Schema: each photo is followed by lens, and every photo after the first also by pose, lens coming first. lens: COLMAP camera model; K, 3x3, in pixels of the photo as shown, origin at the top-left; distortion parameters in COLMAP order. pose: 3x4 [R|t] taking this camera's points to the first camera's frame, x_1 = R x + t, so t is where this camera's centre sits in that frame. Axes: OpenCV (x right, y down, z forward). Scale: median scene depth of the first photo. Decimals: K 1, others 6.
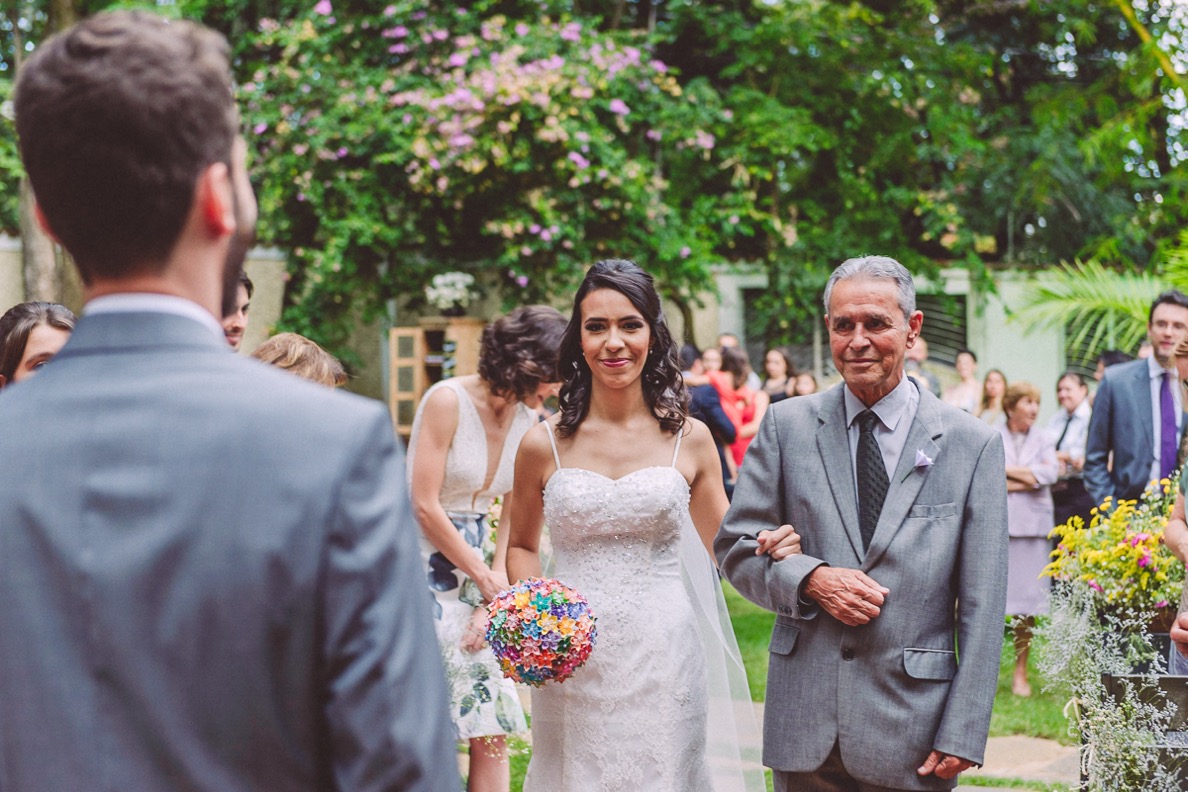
lens RADIAL K [[2282.5, 0, 635.8], [0, 2282.5, 413.9], [0, 0, 1]] dist [-0.010519, 0.000000]
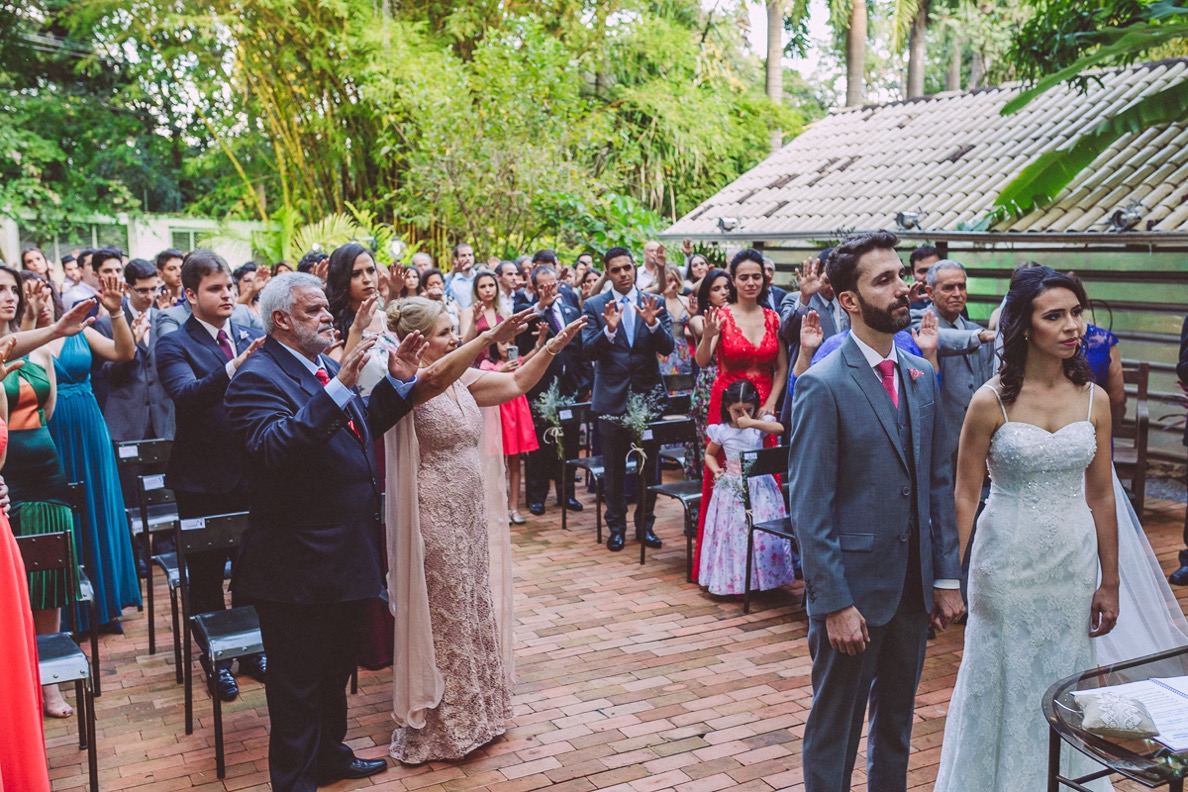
lens RADIAL K [[1155.9, 0, 598.3], [0, 1155.9, 369.6], [0, 0, 1]] dist [0.008030, 0.000000]
pose [[0.801294, -0.053101, 0.595909, -0.194099], [-0.001489, 0.995873, 0.090744, -0.013660], [-0.598269, -0.073600, 0.797908, -0.257521]]
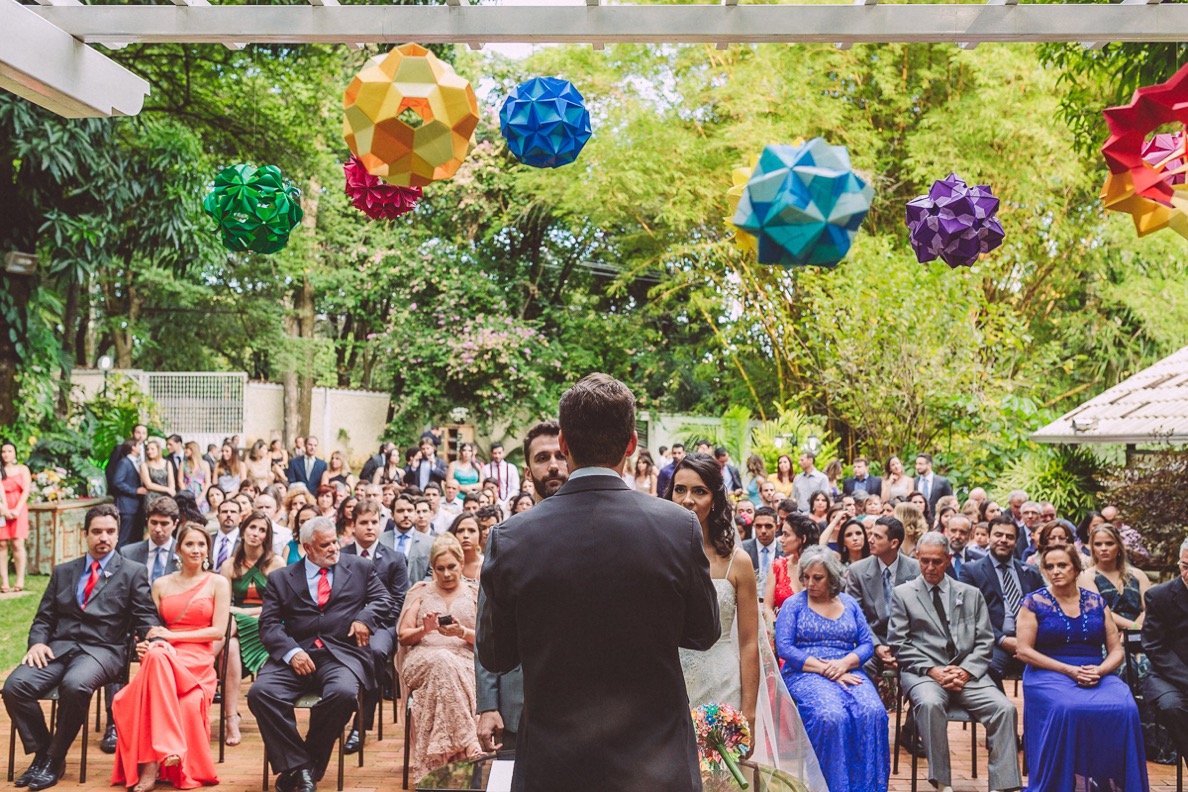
lens RADIAL K [[1155.9, 0, 605.9], [0, 1155.9, 386.2], [0, 0, 1]] dist [0.008030, 0.000000]
pose [[0.991209, 0.037008, 0.127023, -0.085030], [-0.029785, 0.997855, -0.058298, -0.012907], [-0.128908, 0.054002, 0.990185, -0.372374]]
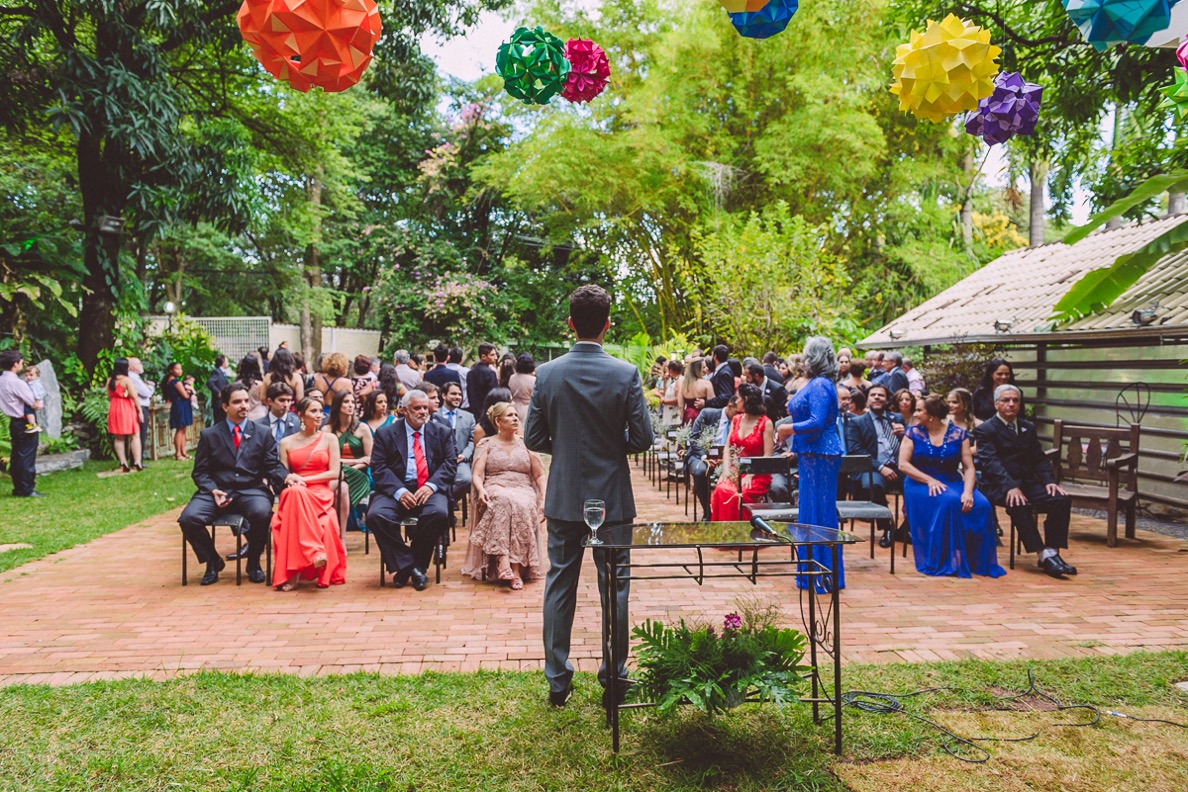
lens RADIAL K [[817.6, 0, 600.7], [0, 817.6, 395.2], [0, 0, 1]] dist [0.006873, -0.007045]
pose [[0.973225, 0.006465, 0.229765, -0.123260], [-0.010365, 0.999822, 0.015771, 0.004140], [-0.229623, -0.017730, 0.973118, -0.356909]]
